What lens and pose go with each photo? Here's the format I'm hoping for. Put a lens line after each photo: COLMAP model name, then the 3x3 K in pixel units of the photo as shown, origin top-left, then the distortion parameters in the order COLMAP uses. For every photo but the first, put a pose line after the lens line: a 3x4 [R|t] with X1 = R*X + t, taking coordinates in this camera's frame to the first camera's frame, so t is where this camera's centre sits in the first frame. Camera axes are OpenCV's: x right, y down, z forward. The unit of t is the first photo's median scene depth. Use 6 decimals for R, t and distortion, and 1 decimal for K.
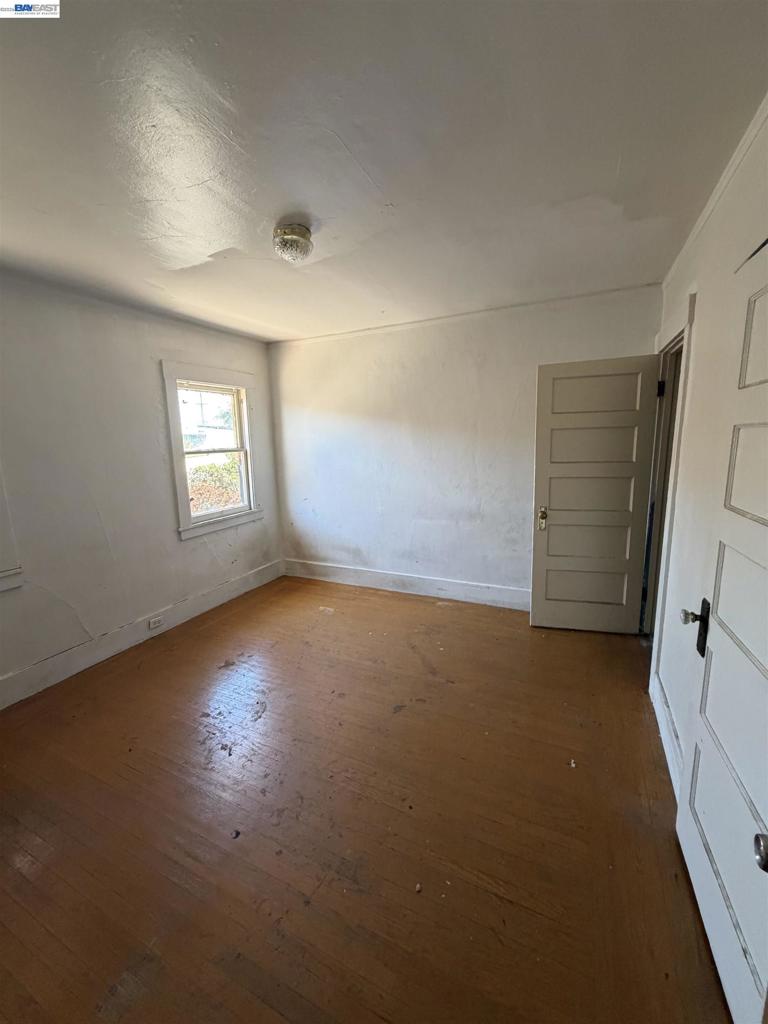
lens RADIAL K [[412.8, 0, 388.0], [0, 412.8, 513.9], [0, 0, 1]] dist [-0.002532, 0.000425]
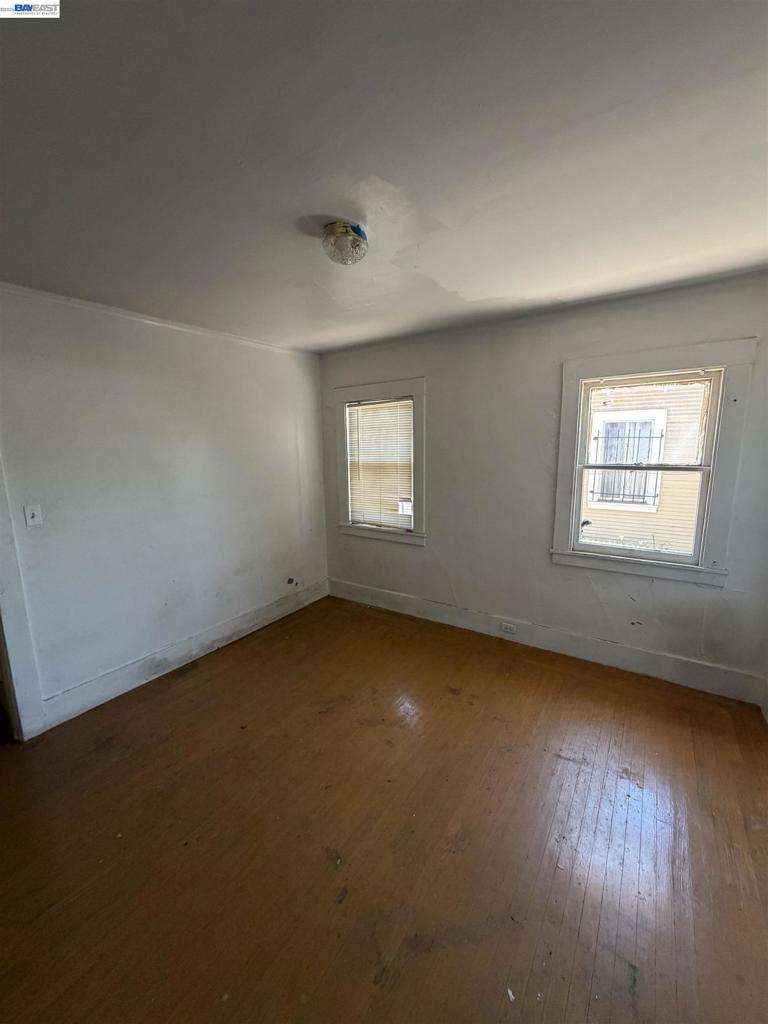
lens RADIAL K [[412.8, 0, 386.6], [0, 412.8, 512.2], [0, 0, 1]] dist [-0.002532, 0.000425]
pose [[-0.169268, 0.195601, -0.965965, 0.379290], [-0.156275, 0.962382, 0.222260, -0.174204], [0.973101, 0.188578, -0.132333, 0.706704]]
